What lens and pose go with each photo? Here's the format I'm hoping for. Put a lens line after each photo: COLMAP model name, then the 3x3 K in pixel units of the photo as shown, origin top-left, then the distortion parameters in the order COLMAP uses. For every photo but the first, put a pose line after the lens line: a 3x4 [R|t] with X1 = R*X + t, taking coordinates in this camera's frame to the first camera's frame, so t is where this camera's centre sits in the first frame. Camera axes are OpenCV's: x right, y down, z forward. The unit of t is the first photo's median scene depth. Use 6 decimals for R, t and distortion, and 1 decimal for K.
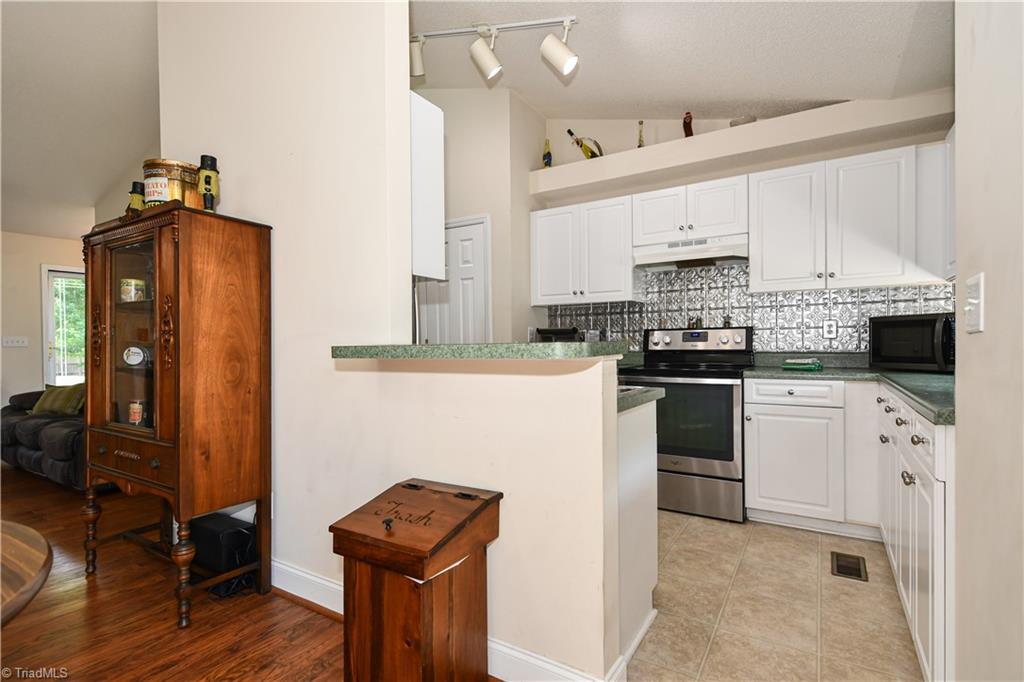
lens RADIAL K [[486.6, 0, 514.0], [0, 486.6, 350.5], [0, 0, 1]] dist [0.013494, -0.000373]
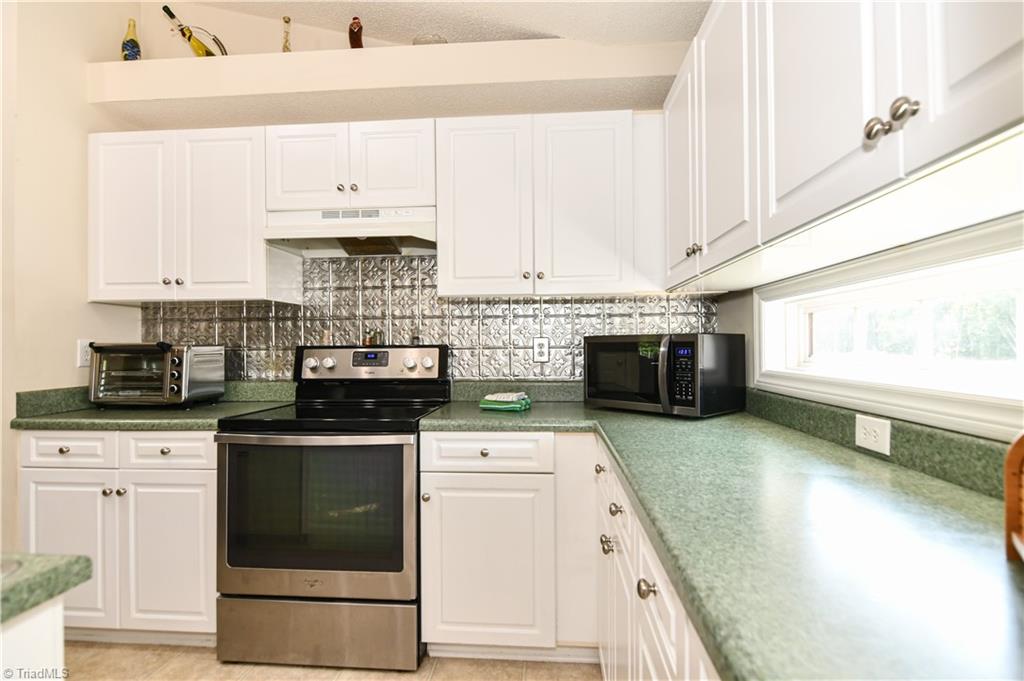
lens RADIAL K [[495.3, 0, 508.7], [0, 495.3, 345.5], [0, 0, 1]] dist [0.004095, -0.000699]
pose [[0.888551, 0.005489, 0.458746, 0.248062], [0.004523, 0.999775, -0.020723, -0.033937], [-0.458756, 0.020489, 0.888326, 0.342061]]
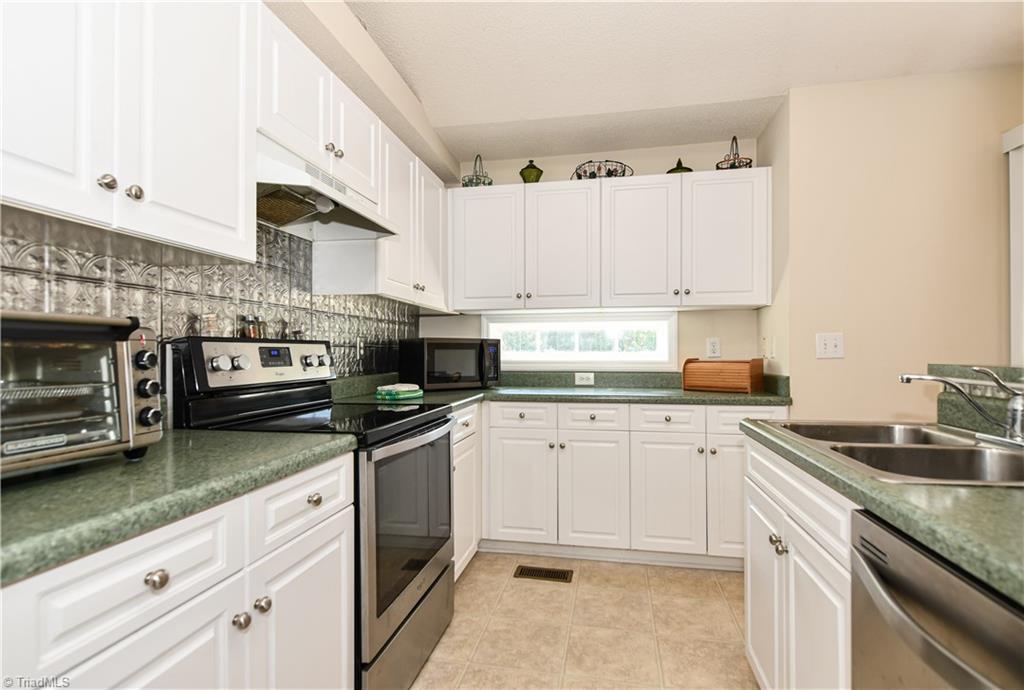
lens RADIAL K [[507.0, 0, 512.0], [0, 507.0, 345.0], [0, 0, 1]] dist [0.022928, 0.000046]
pose [[-0.359557, 0.024233, 0.932809, -0.239228], [0.018755, 0.999648, -0.018741, -0.027440], [-0.932935, 0.010757, -0.359885, 1.035703]]
